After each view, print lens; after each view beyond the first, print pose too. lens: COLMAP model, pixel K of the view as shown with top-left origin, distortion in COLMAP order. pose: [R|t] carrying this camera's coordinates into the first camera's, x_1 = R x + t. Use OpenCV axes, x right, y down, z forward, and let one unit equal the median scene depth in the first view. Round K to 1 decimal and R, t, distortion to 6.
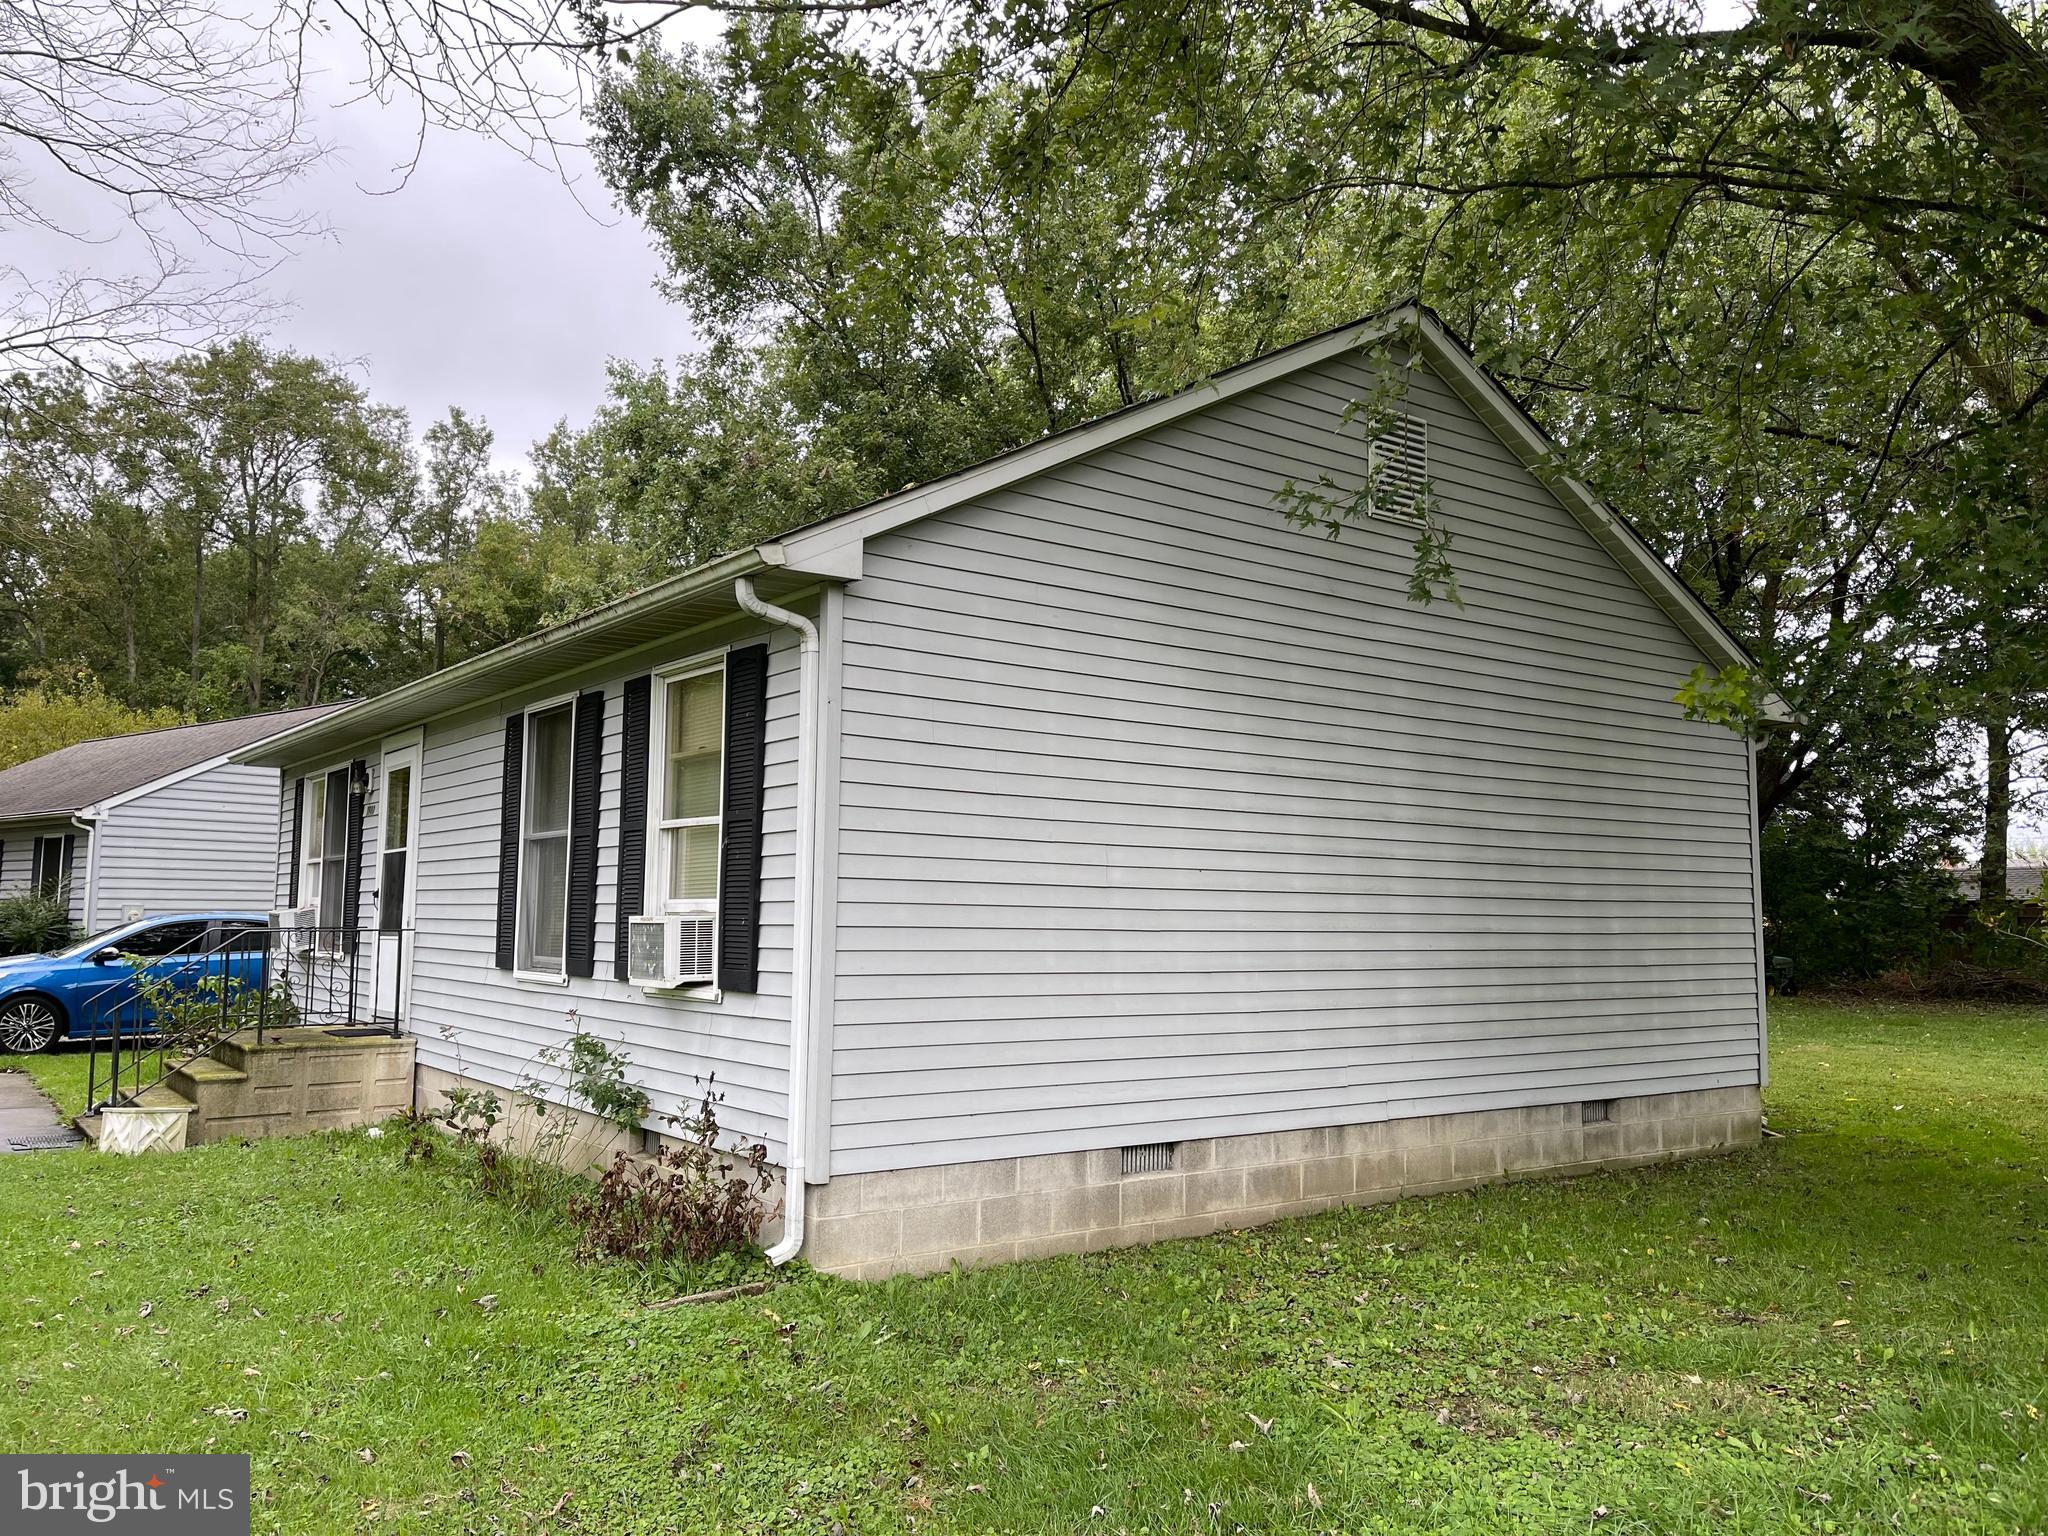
lens RADIAL K [[1563.4, 0, 1024.0], [0, 1563.4, 768.0], [0, 0, 1]] dist [-0.001094, -0.000061]
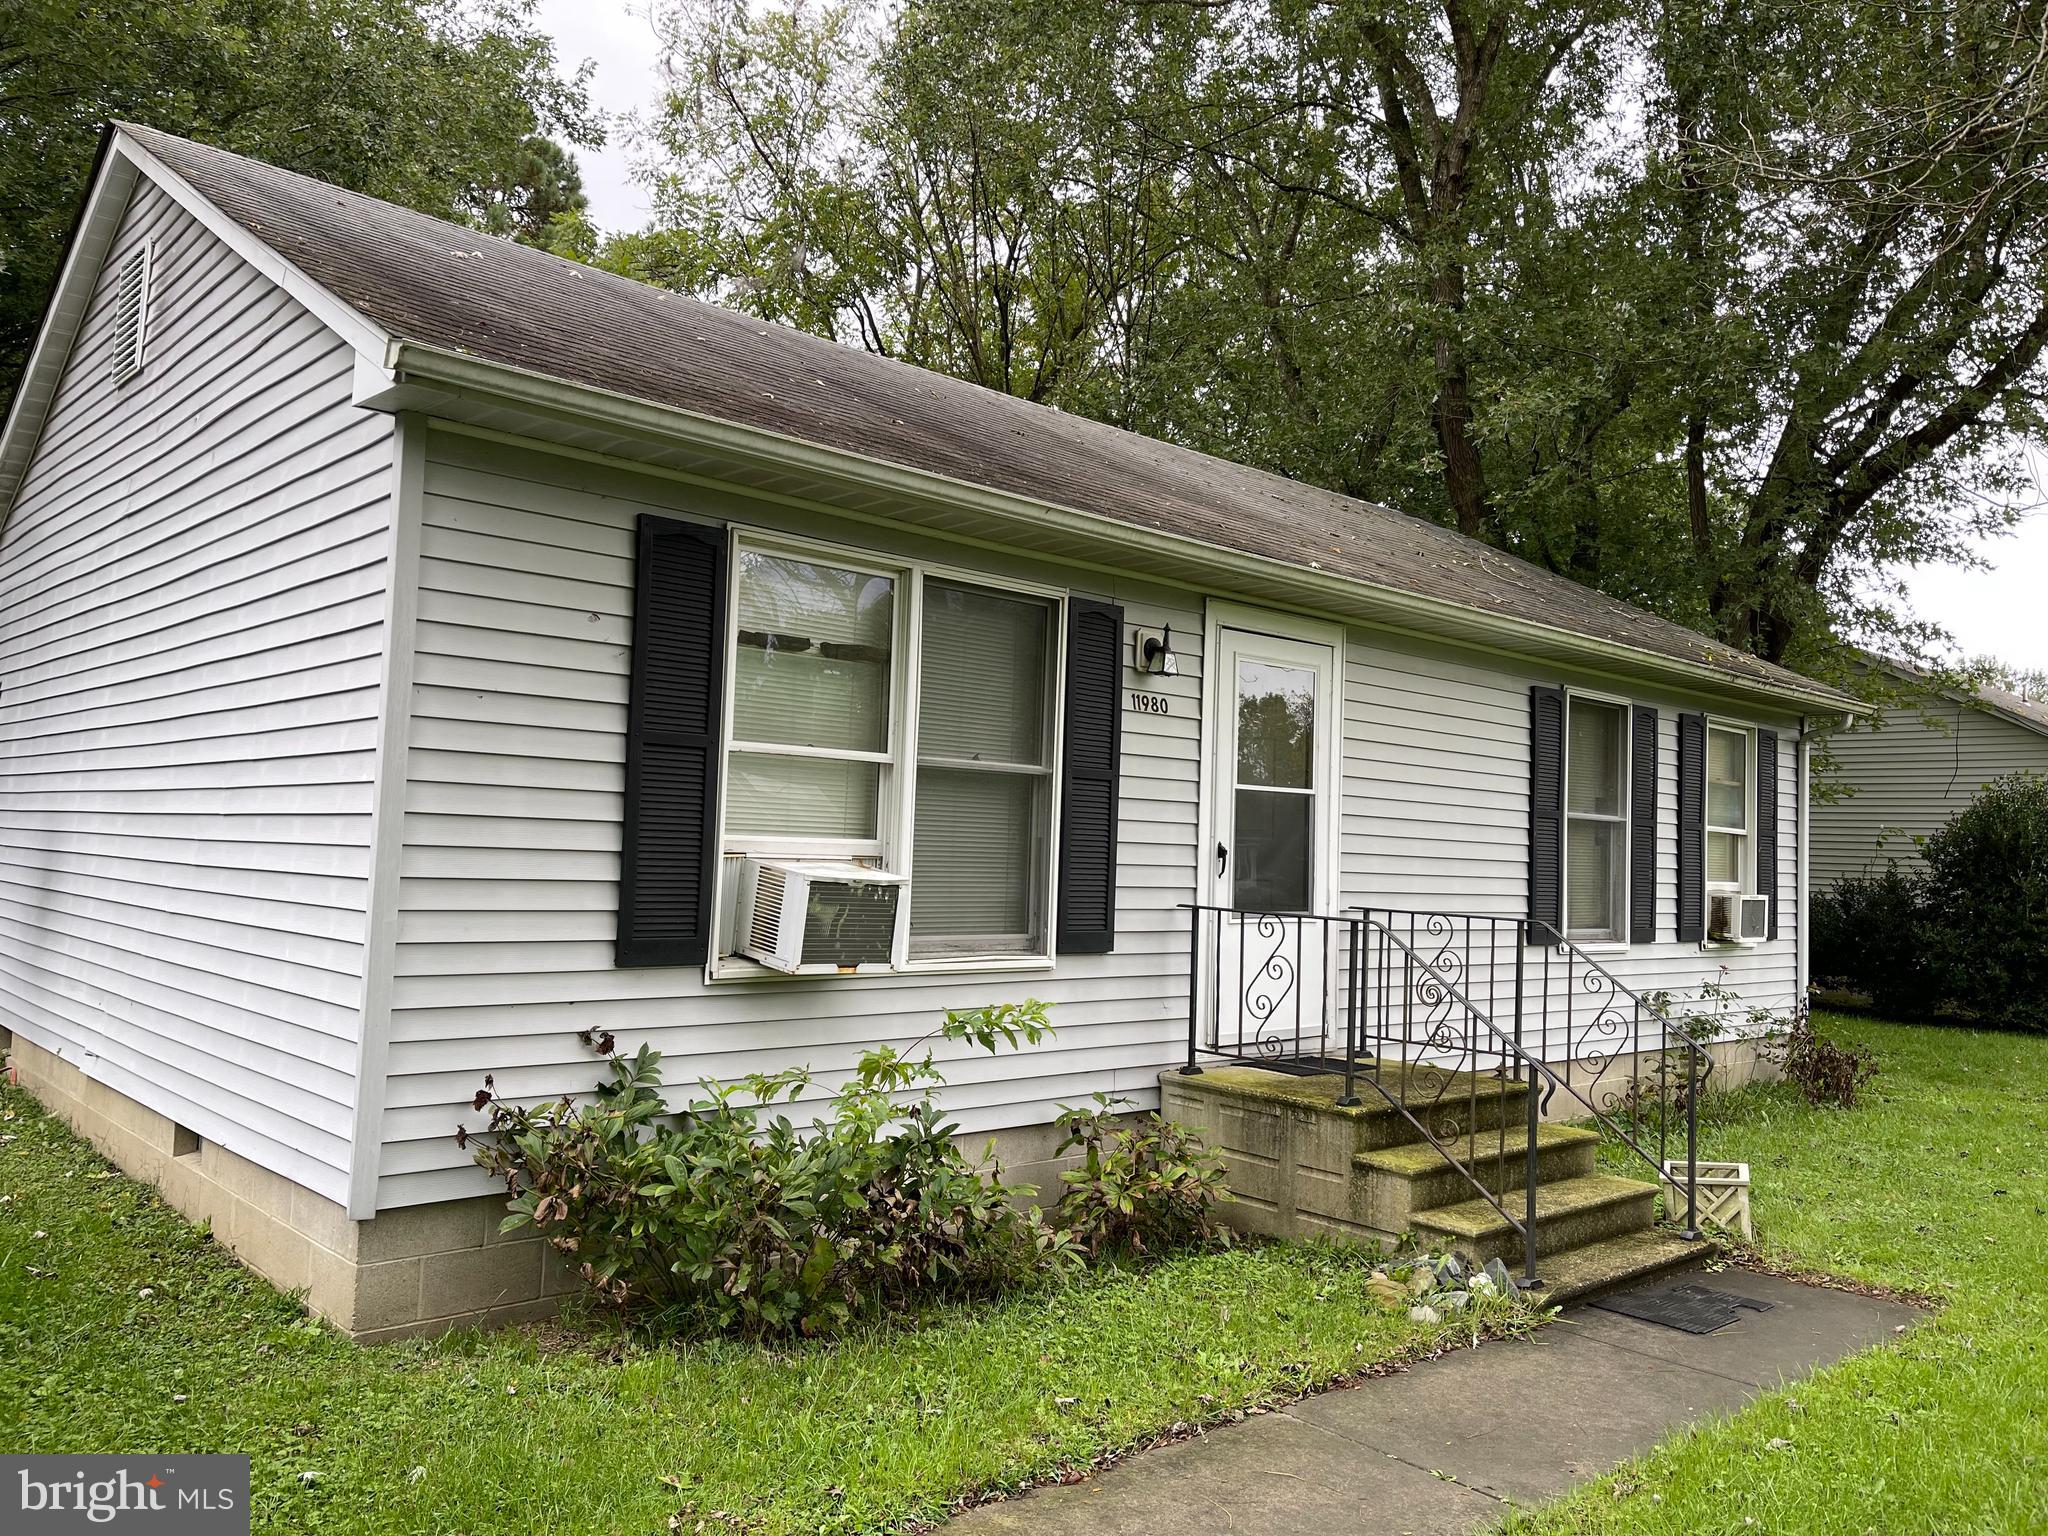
lens RADIAL K [[1563.4, 0, 1024.0], [0, 1563.4, 768.0], [0, 0, 1]] dist [-0.001094, -0.000061]
pose [[-0.115247, 0.041824, 0.992456, -1.427231], [-0.129961, 0.989890, -0.056807, 0.130679], [-0.984799, -0.135528, -0.108647, 1.617419]]
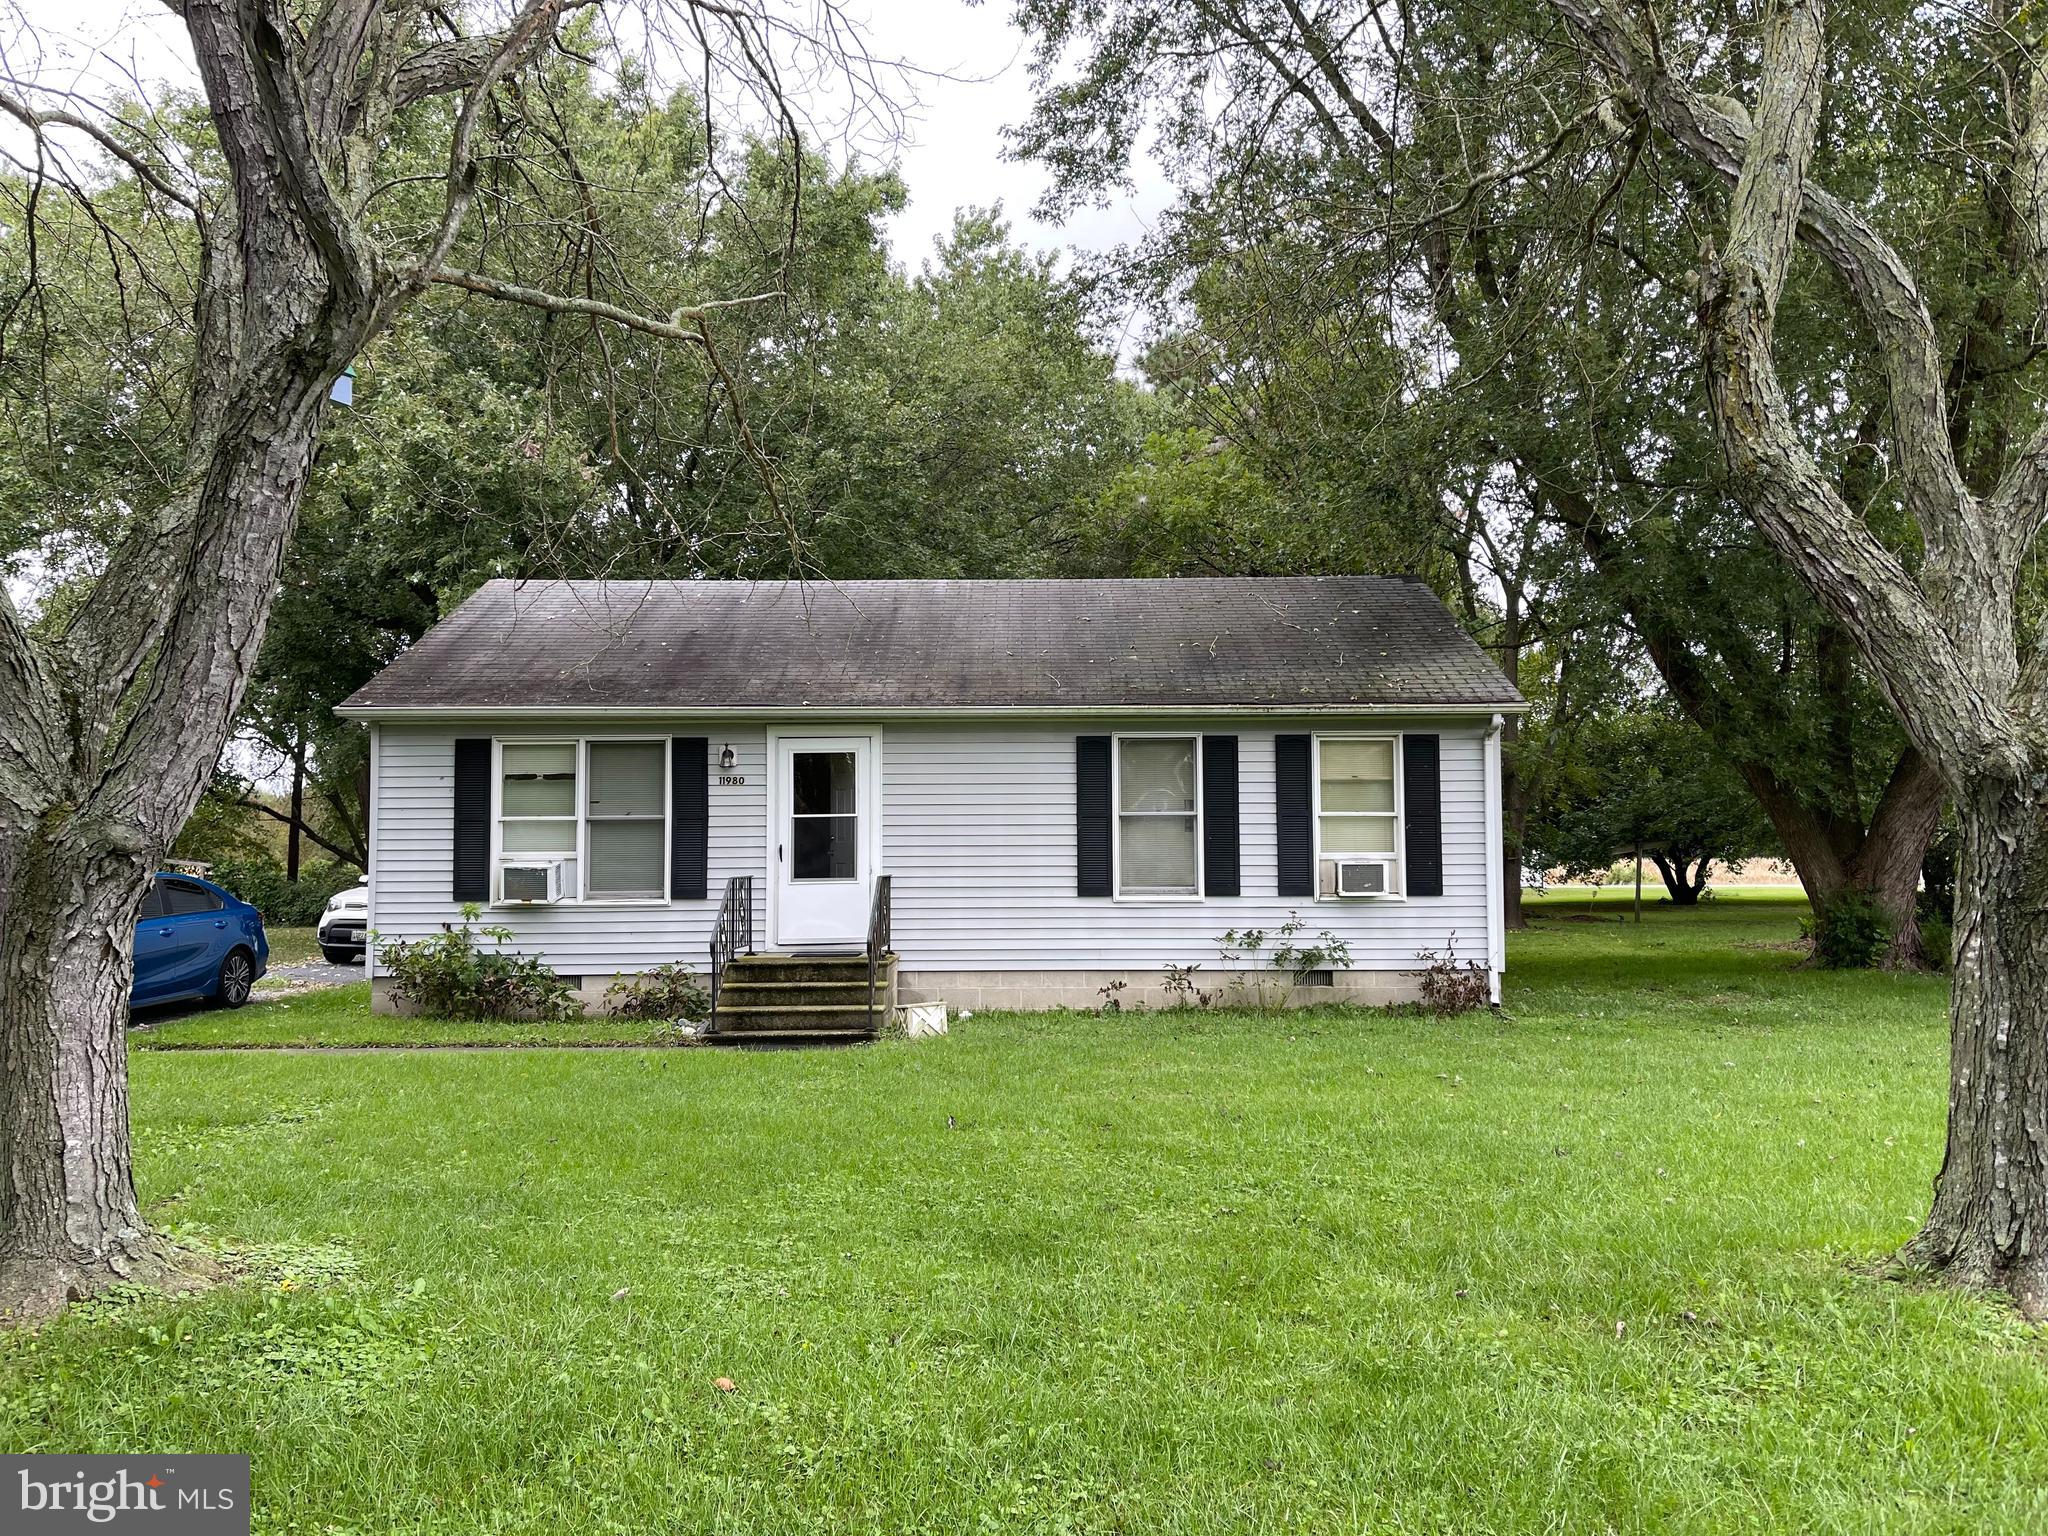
lens RADIAL K [[1563.4, 0, 1024.0], [0, 1563.4, 768.0], [0, 0, 1]] dist [-0.001094, -0.000061]
pose [[0.571126, 0.039390, 0.819917, -1.865927], [-0.068166, 0.997674, -0.000448, 0.003404], [-0.818027, -0.055634, 0.572483, 0.178342]]
